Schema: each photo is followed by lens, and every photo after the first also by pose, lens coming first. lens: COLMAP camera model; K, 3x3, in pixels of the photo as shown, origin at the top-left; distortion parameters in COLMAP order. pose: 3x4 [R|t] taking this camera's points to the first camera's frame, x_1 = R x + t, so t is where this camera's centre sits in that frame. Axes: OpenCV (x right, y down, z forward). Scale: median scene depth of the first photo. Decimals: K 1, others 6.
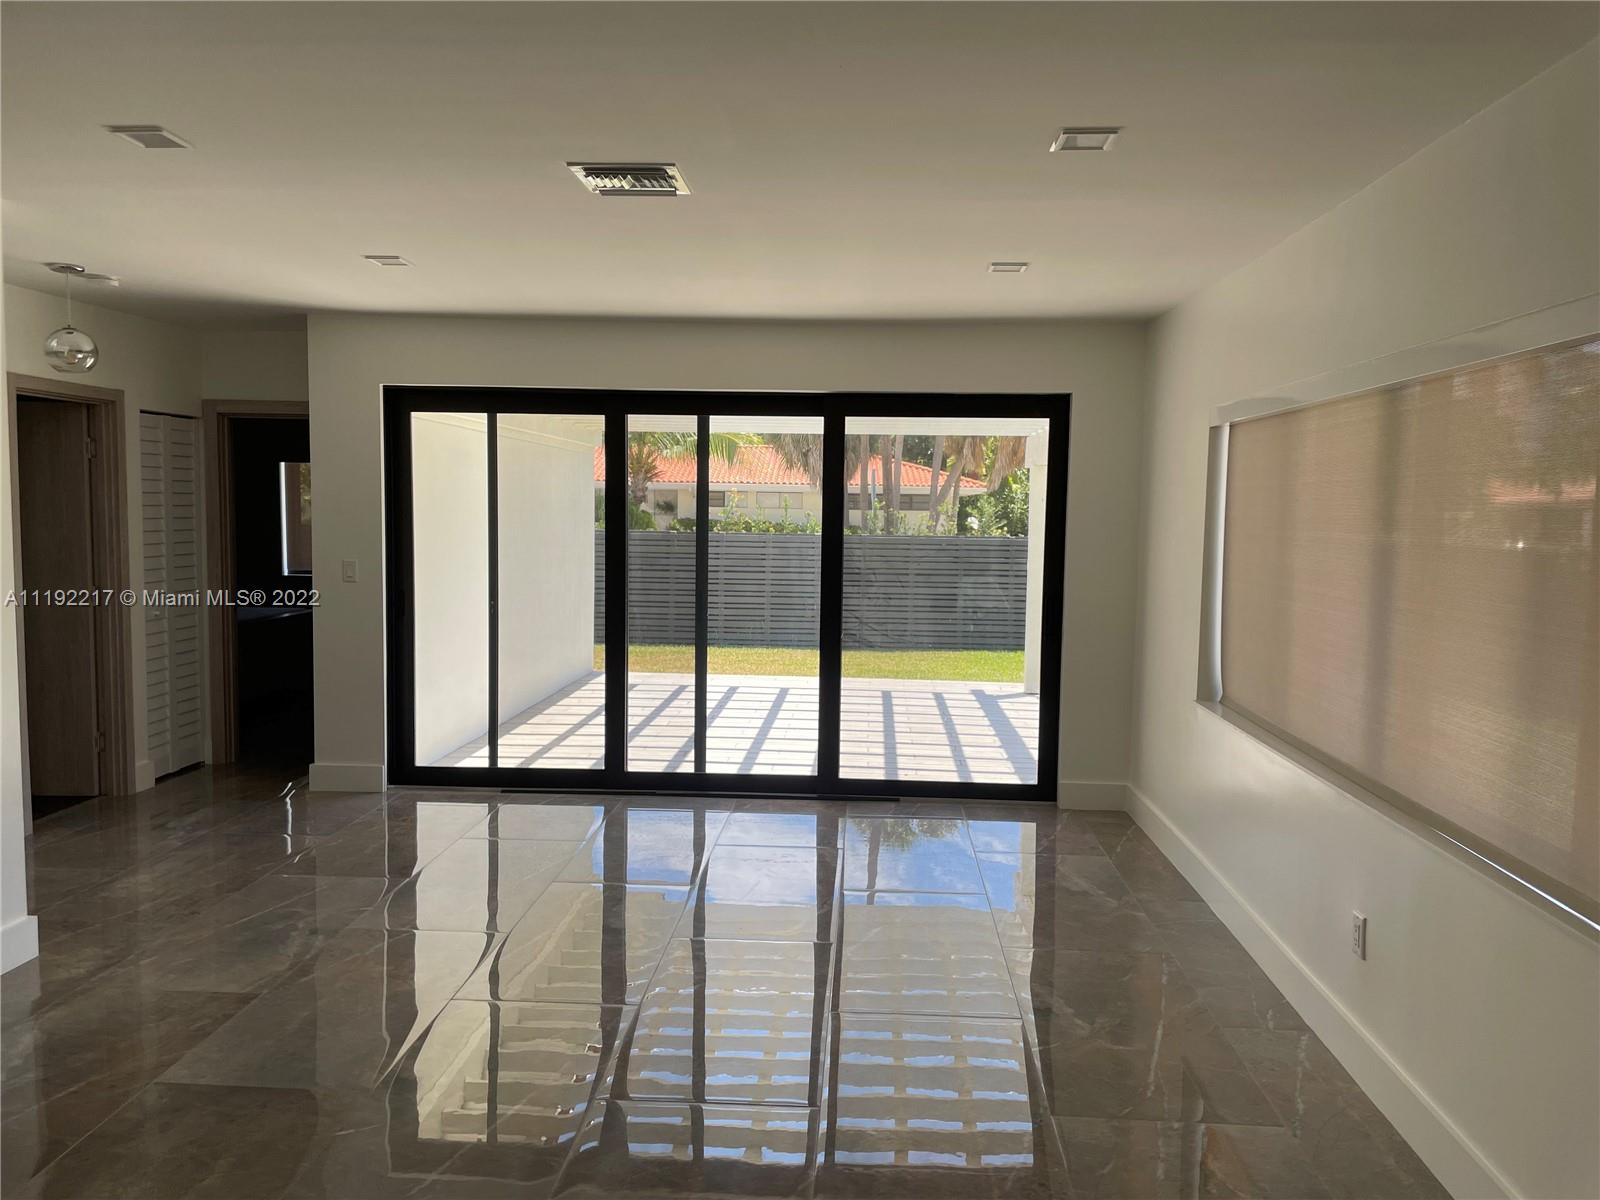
lens RADIAL K [[1215.8, 0, 799.9], [0, 1215.8, 624.4], [0, 0, 1]] dist [0.066904, 0.000252]
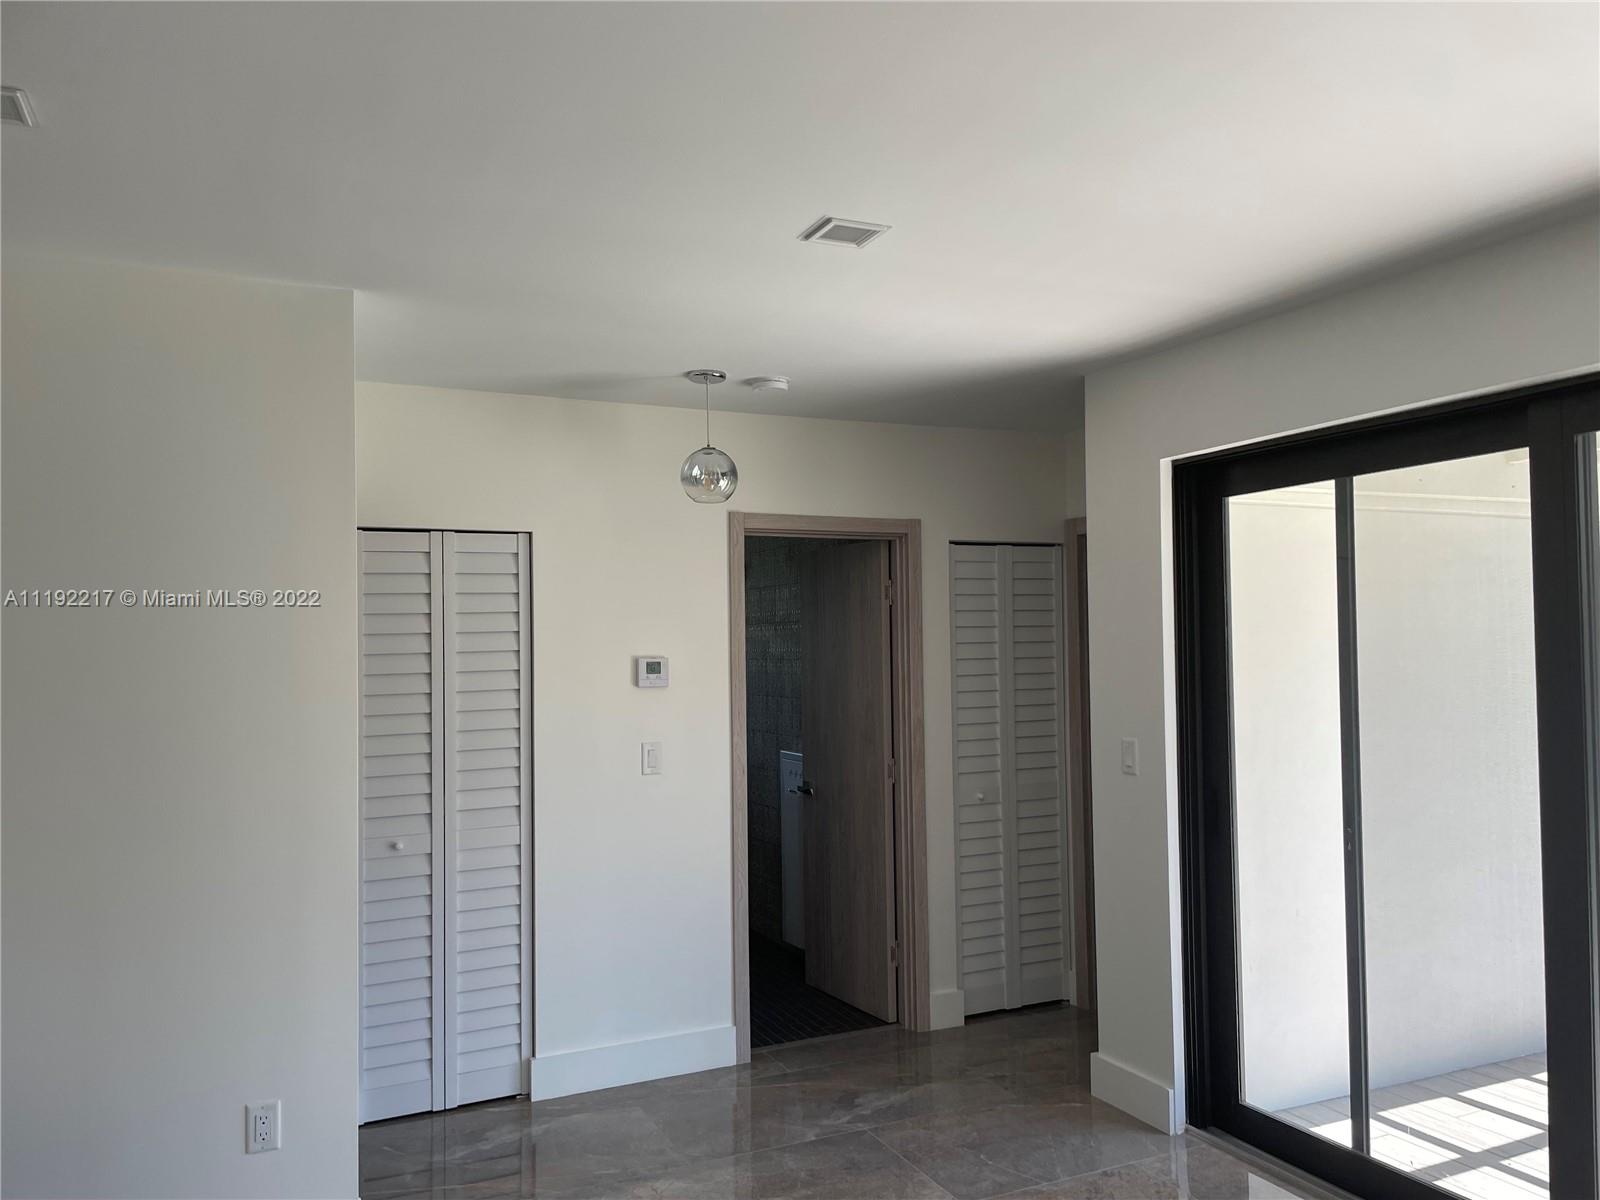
lens RADIAL K [[1215.8, 0, 799.9], [0, 1215.8, 624.4], [0, 0, 1]] dist [0.066904, 0.000252]
pose [[0.485067, -0.038367, -0.873635, 0.103243], [-0.063405, 0.994864, -0.078896, -0.050648], [0.872175, 0.093662, 0.480143, 0.535618]]
